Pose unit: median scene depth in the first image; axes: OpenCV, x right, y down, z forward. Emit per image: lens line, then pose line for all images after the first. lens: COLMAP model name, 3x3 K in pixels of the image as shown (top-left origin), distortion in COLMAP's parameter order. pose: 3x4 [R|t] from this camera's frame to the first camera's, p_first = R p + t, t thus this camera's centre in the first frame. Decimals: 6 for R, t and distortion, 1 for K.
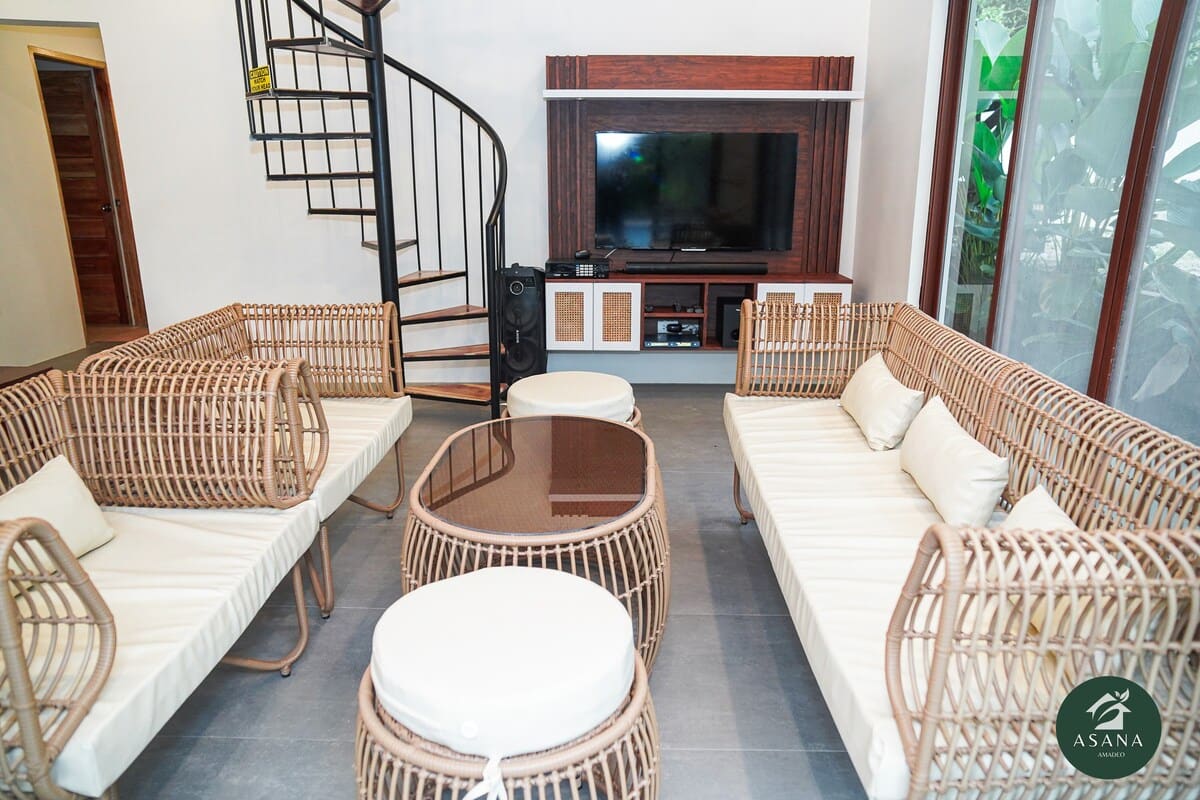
lens RADIAL K [[823.7, 0, 592.8], [0, 823.7, 399.7], [0, 0, 1]] dist [-0.077072, 0.091673]
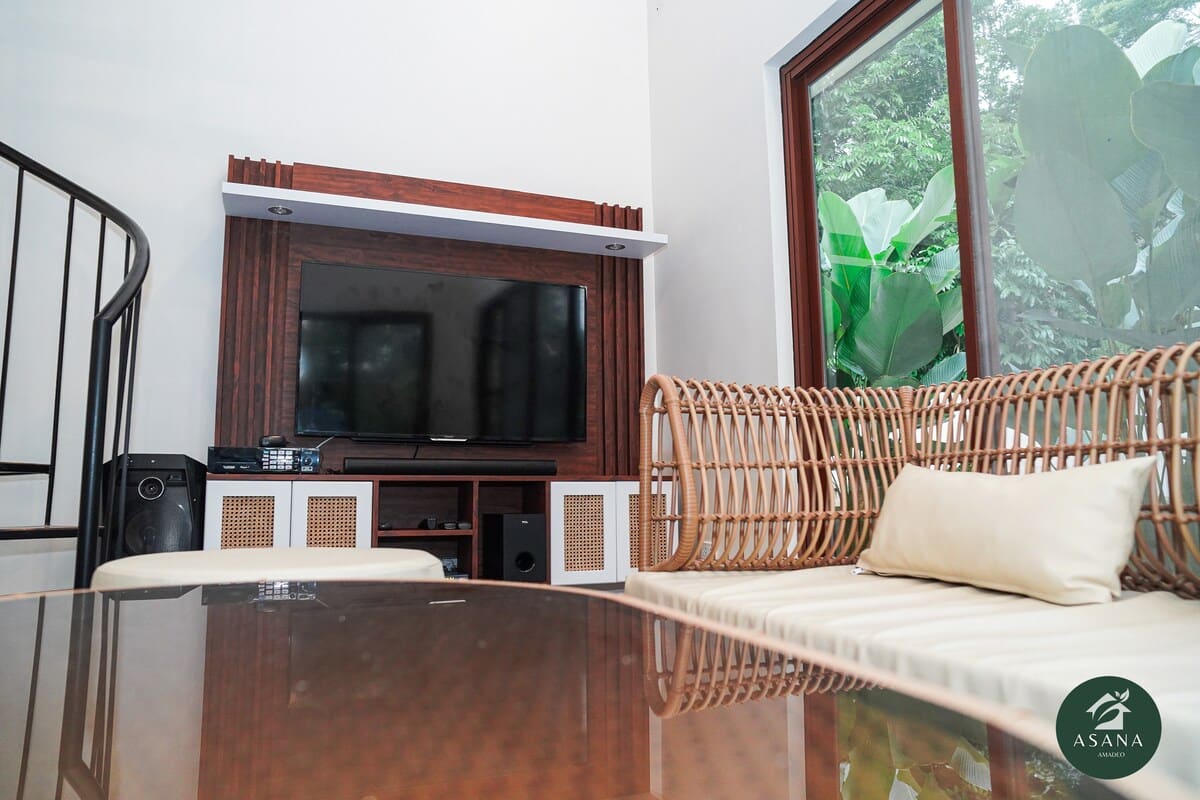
lens RADIAL K [[823.7, 0, 592.8], [0, 823.7, 399.7], [0, 0, 1]] dist [-0.077072, 0.091673]
pose [[0.924387, 0.040293, 0.379323, -0.024997], [0.111600, 0.922331, -0.369934, 0.048769], [-0.364767, 0.384295, 0.848093, 0.386943]]
